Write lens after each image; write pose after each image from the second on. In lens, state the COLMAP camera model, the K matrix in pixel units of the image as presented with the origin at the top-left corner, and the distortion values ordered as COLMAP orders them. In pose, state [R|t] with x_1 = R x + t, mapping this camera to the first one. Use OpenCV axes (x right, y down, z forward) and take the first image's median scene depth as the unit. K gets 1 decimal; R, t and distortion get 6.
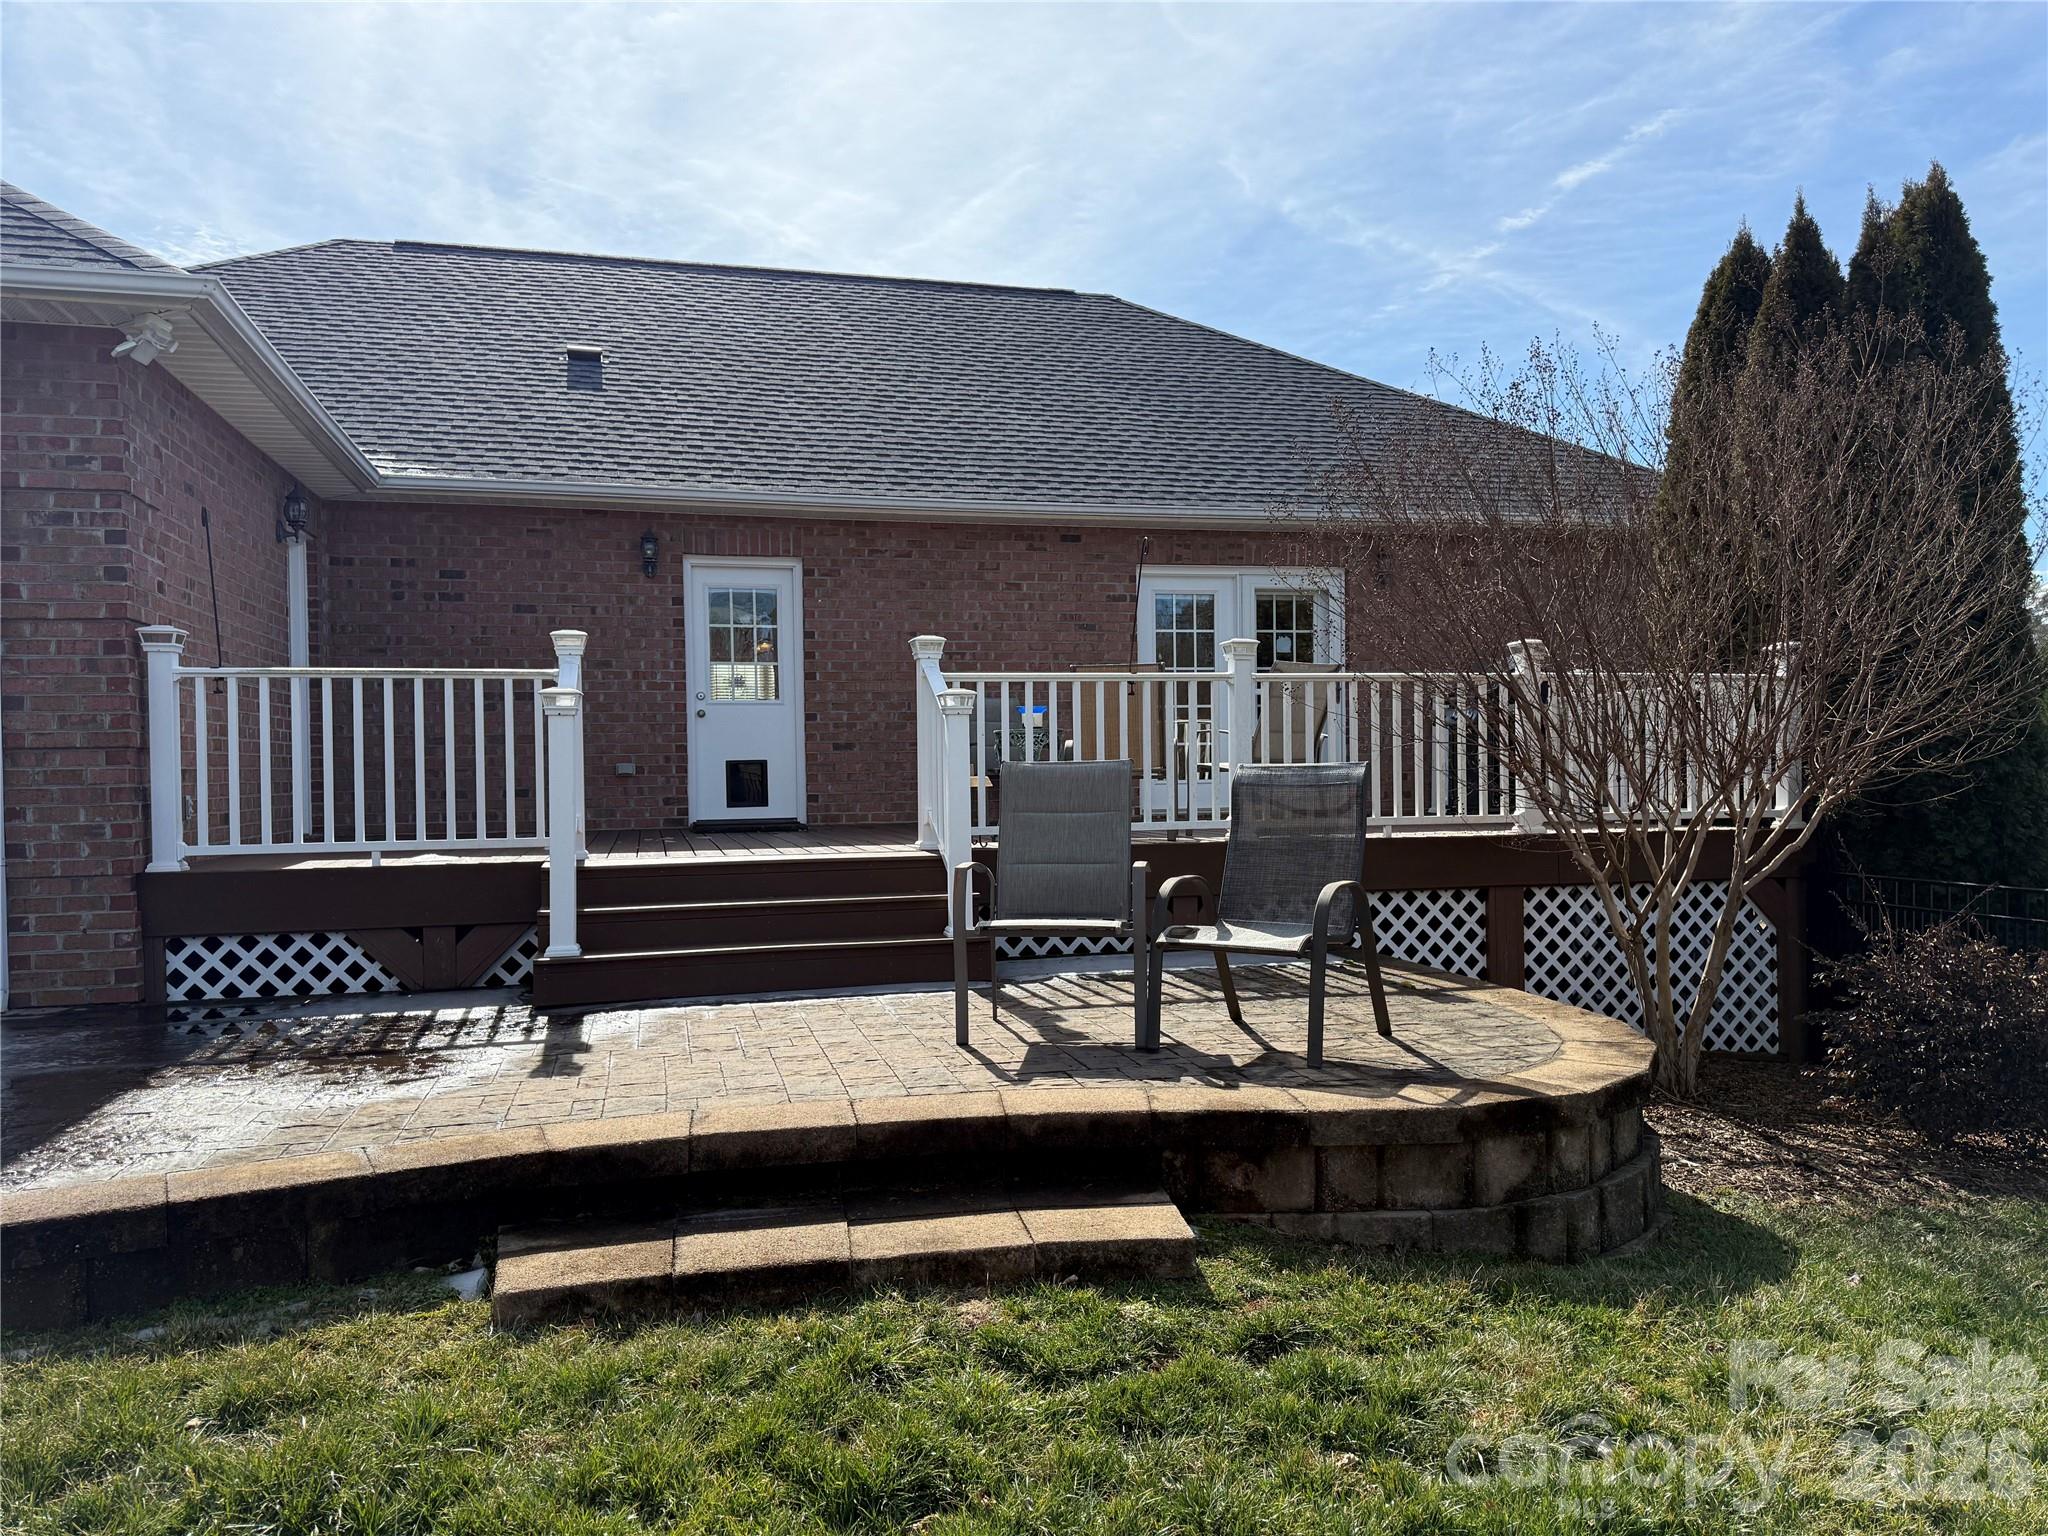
lens RADIAL K [[1441.8, 0, 1024.0], [0, 1441.8, 768.0], [0, 0, 1]] dist [0.174901, -0.285302]
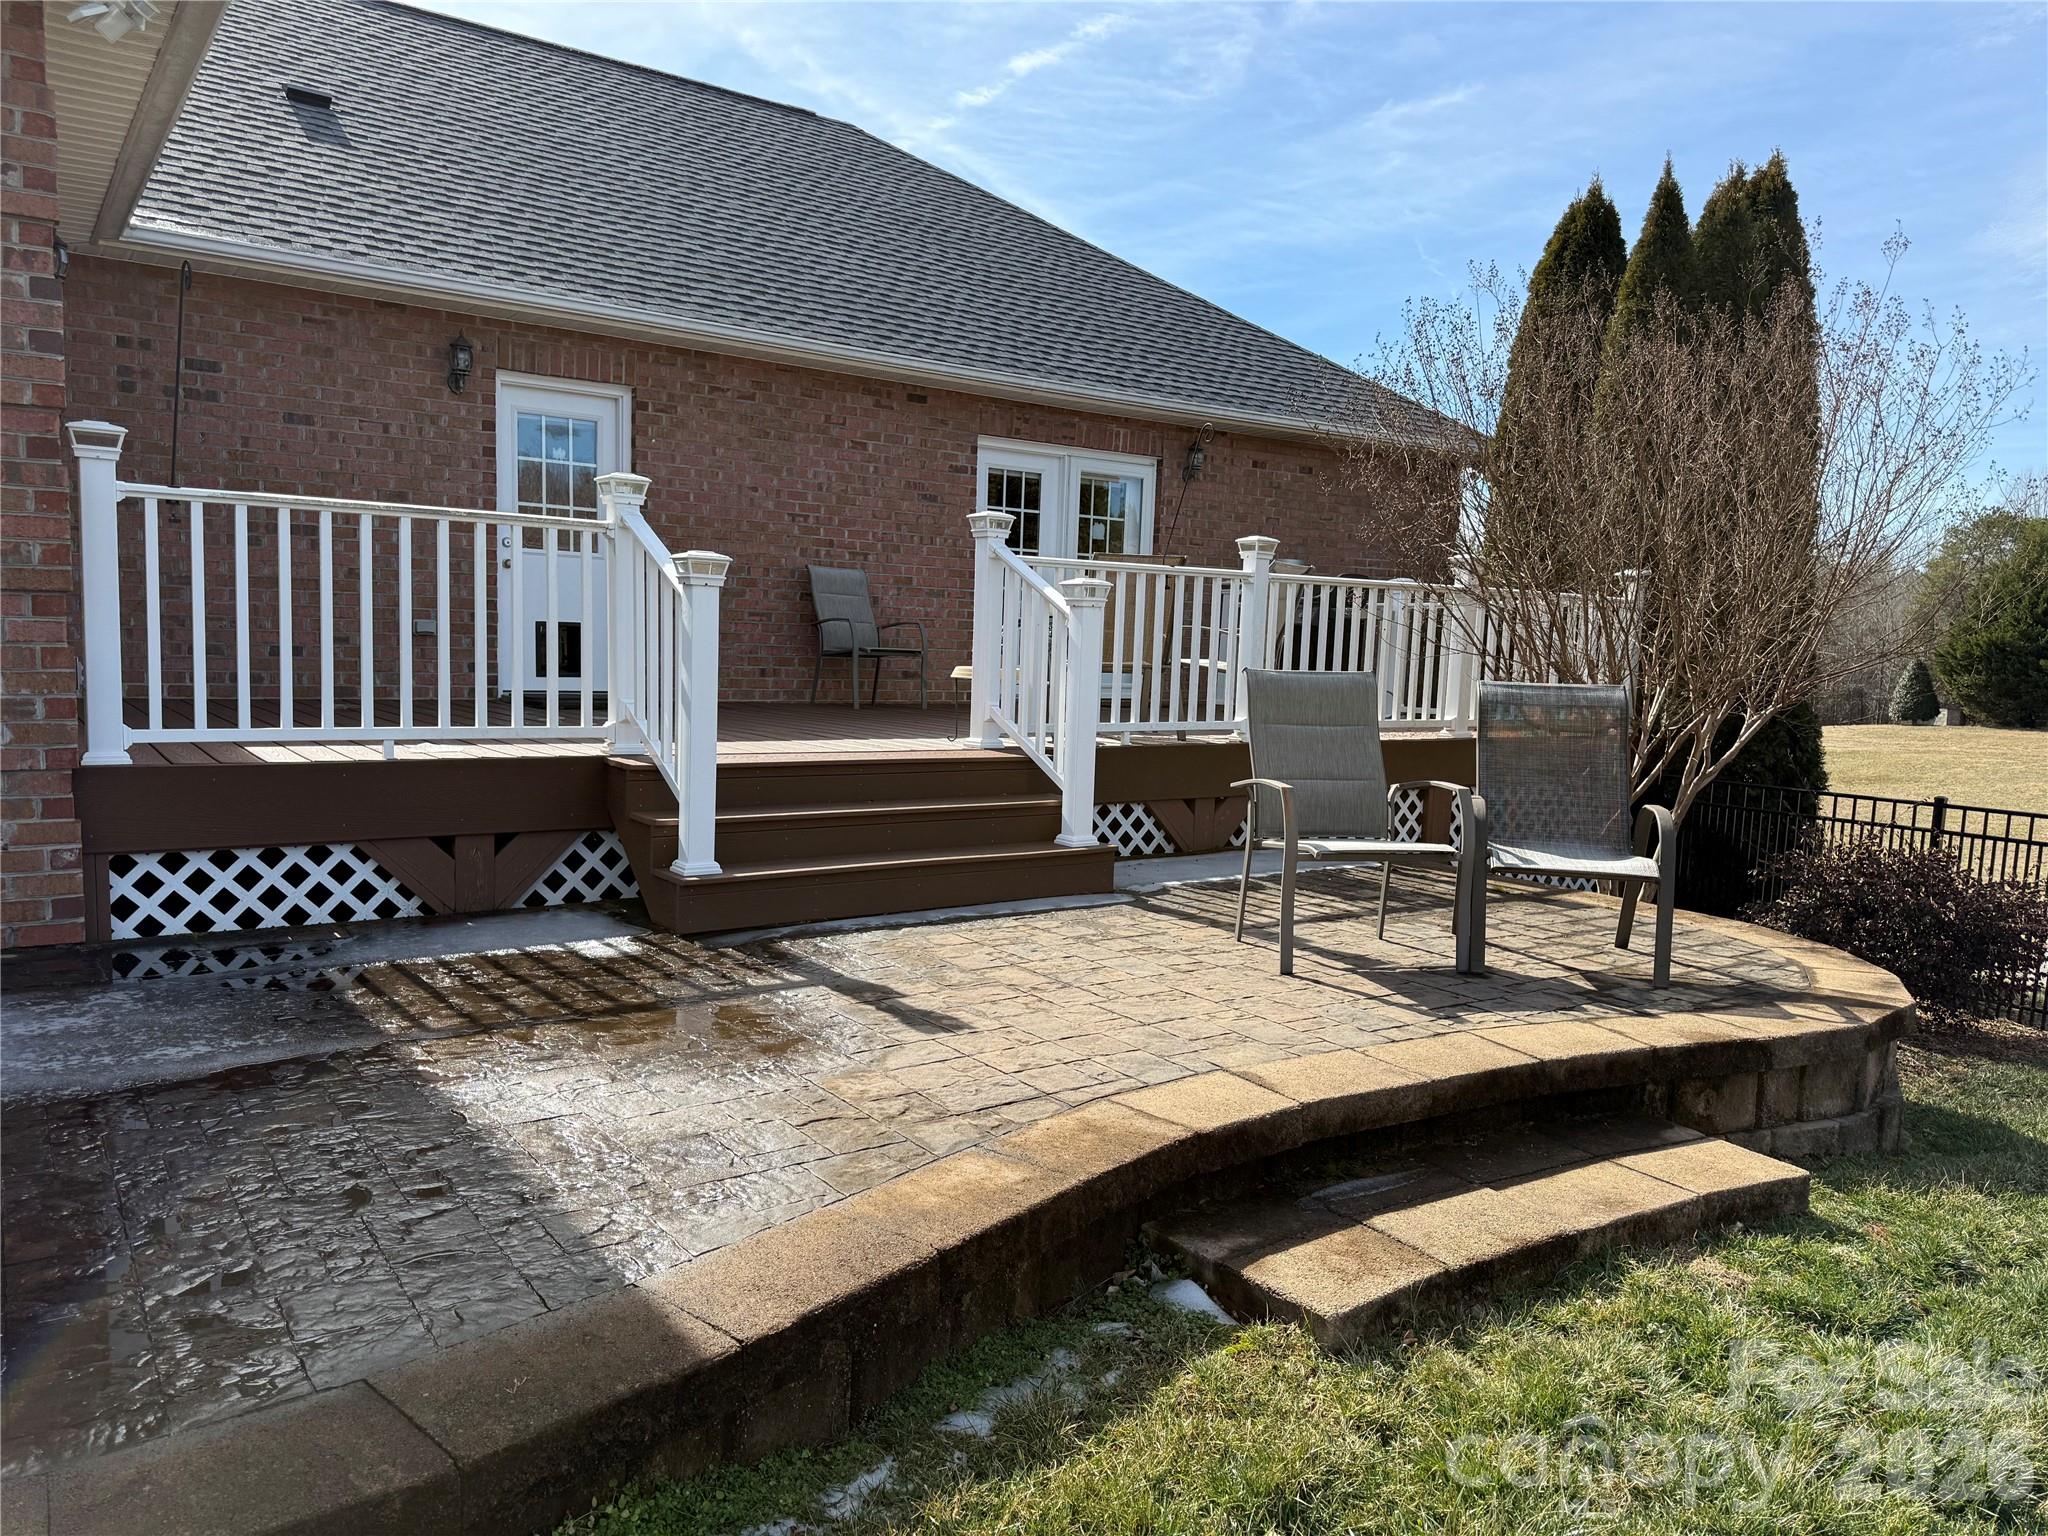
lens RADIAL K [[1438.5, 0, 1118.1], [0, 1438.5, 787.1], [0, 0, 1]] dist [0.088058, -0.101919]
pose [[0.928266, 0.008584, 0.371819, -0.348095], [-0.047067, 0.994407, 0.094548, -0.009654], [-0.368928, -0.105266, 0.923478, 0.132749]]
